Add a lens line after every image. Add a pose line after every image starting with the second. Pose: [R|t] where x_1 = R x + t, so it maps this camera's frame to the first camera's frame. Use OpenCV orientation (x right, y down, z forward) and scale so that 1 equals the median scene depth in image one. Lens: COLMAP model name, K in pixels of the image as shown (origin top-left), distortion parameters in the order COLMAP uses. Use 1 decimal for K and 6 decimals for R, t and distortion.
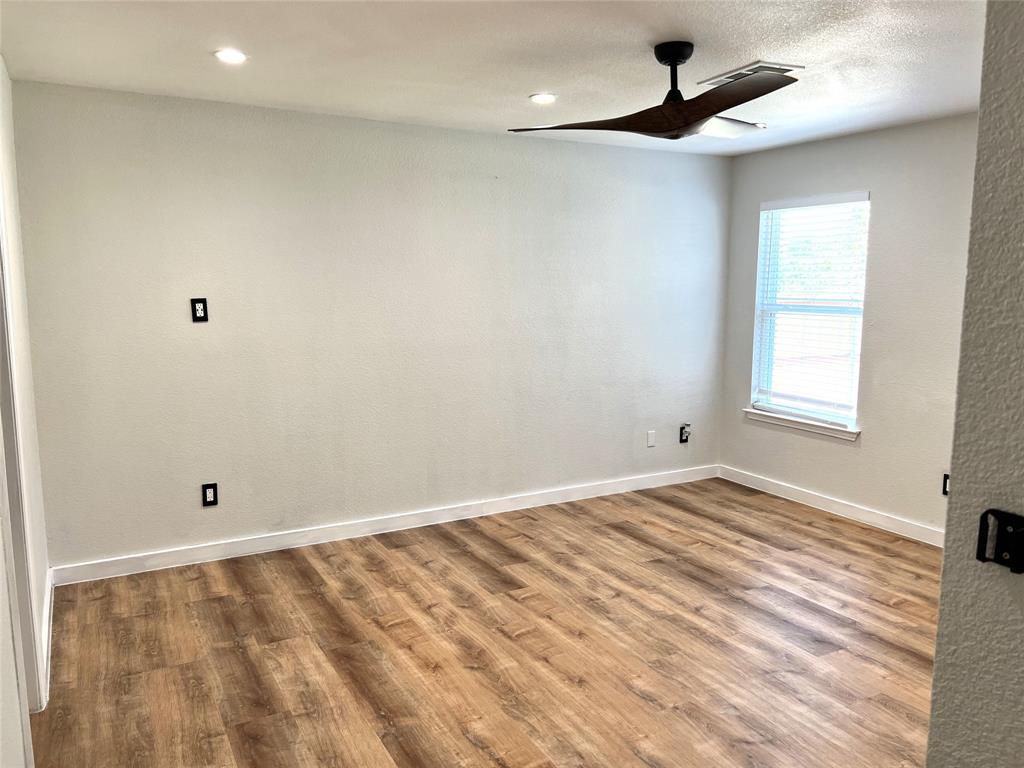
lens RADIAL K [[773.1, 0, 513.4], [0, 773.1, 388.4], [0, 0, 1]] dist [0.057735, -0.051584]
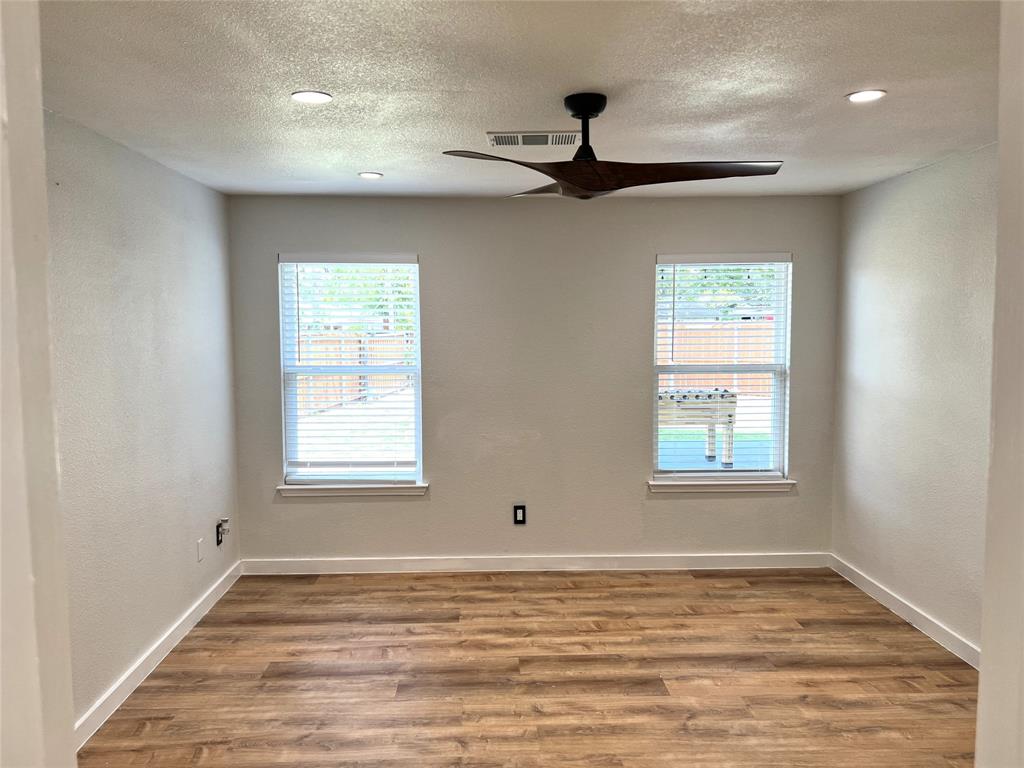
lens RADIAL K [[773.1, 0, 513.4], [0, 773.1, 388.4], [0, 0, 1]] dist [0.057735, -0.051584]
pose [[0.454724, -0.081820, 0.886866, -0.414085], [0.127171, 0.991533, 0.026271, -0.086871], [-0.881507, 0.100838, 0.461279, 0.430423]]
